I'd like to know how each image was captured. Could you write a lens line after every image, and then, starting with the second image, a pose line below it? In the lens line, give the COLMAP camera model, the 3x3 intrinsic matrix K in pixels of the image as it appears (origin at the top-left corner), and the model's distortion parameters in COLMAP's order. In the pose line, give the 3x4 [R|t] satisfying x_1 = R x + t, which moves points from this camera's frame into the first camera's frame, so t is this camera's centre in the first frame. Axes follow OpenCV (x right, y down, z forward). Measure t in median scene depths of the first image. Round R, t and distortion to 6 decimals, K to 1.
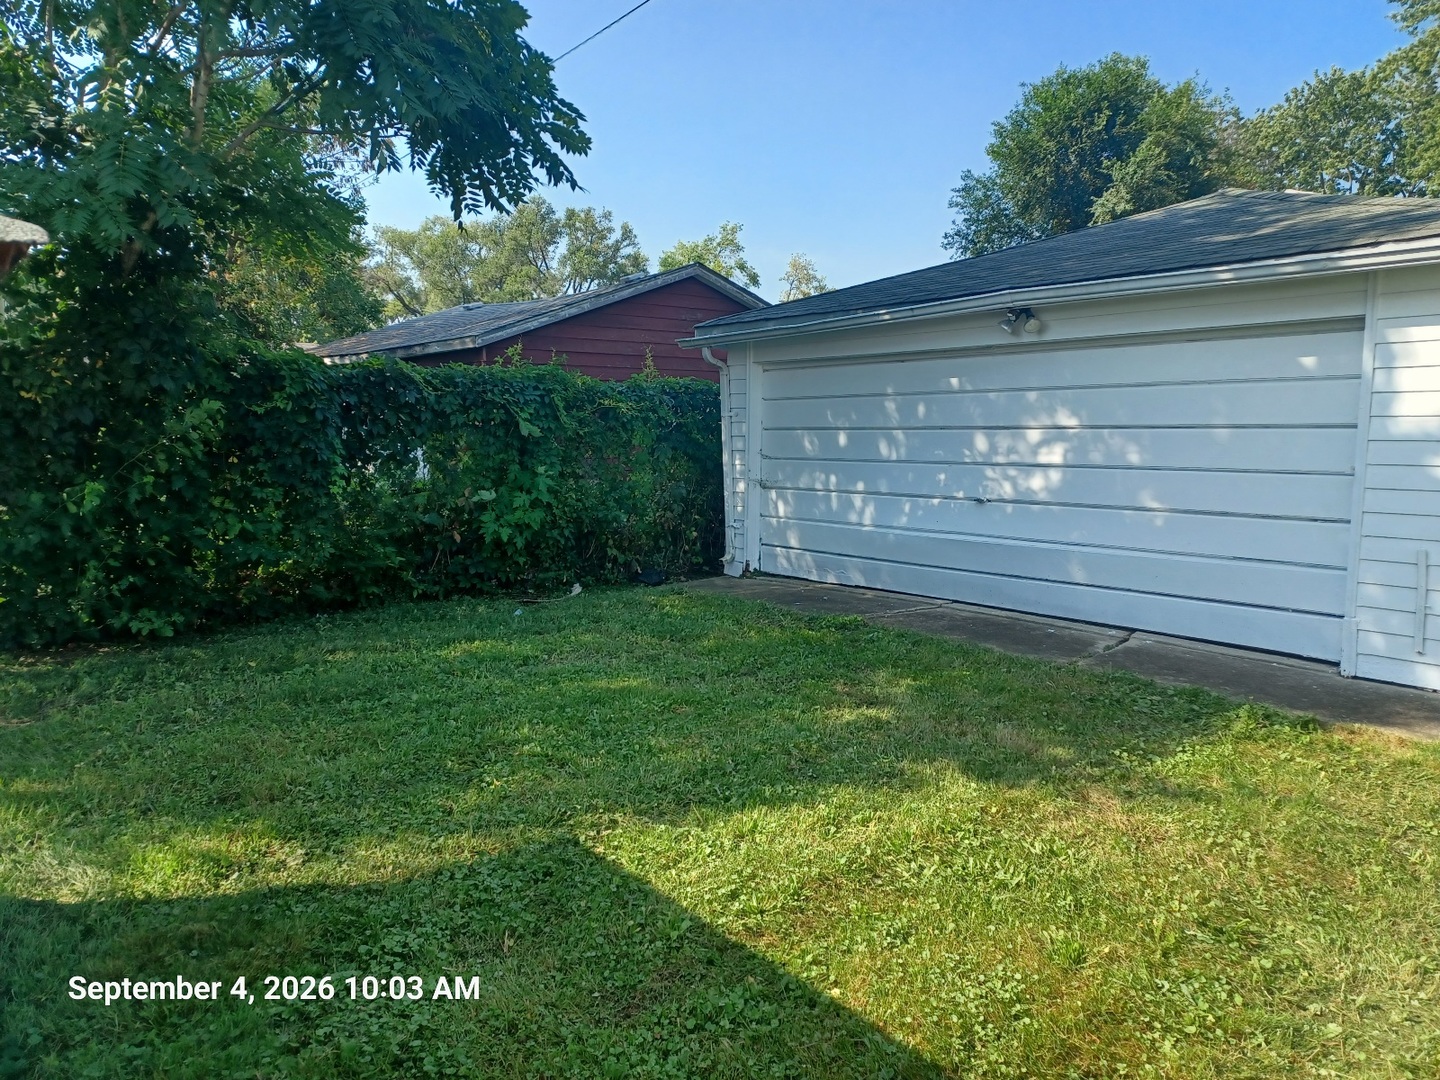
lens RADIAL K [[1048.4, 0, 721.3], [0, 1048.4, 540.1], [0, 0, 1]] dist [0.034306, 0.010740]
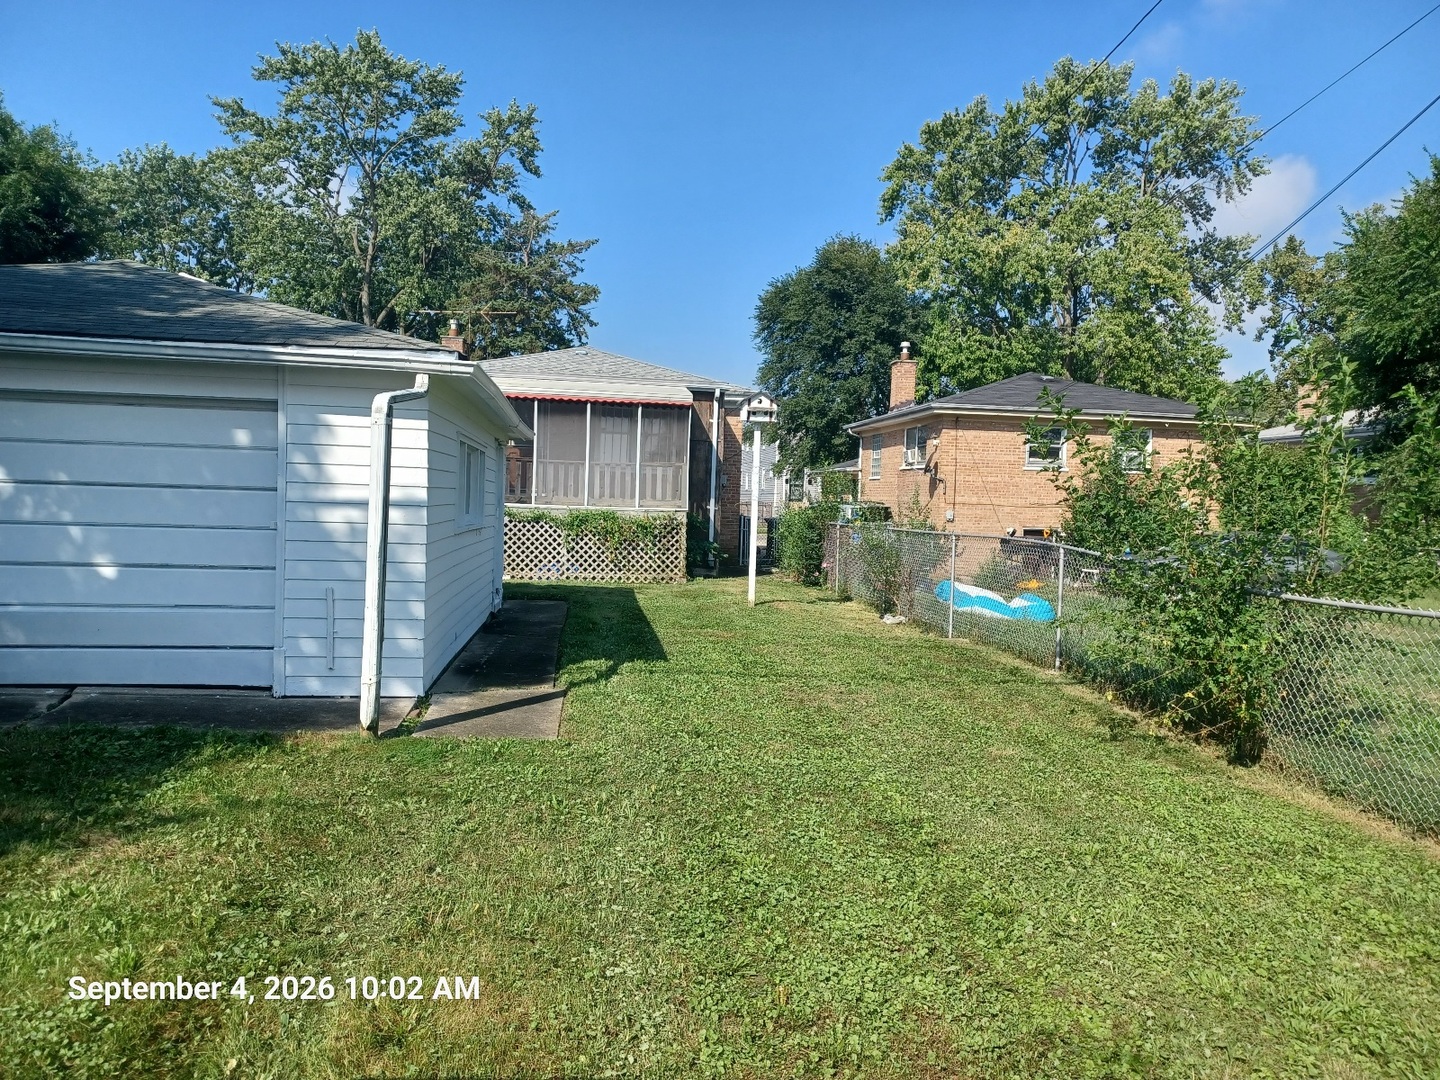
lens RADIAL K [[1048.4, 0, 720.6], [0, 1048.4, 540.0], [0, 0, 1]] dist [0.034306, 0.010740]
pose [[0.545238, -0.015819, 0.838132, -0.175776], [0.059318, 0.998044, -0.019751, 0.005777], [-0.836180, 0.060485, 0.545110, -0.100954]]
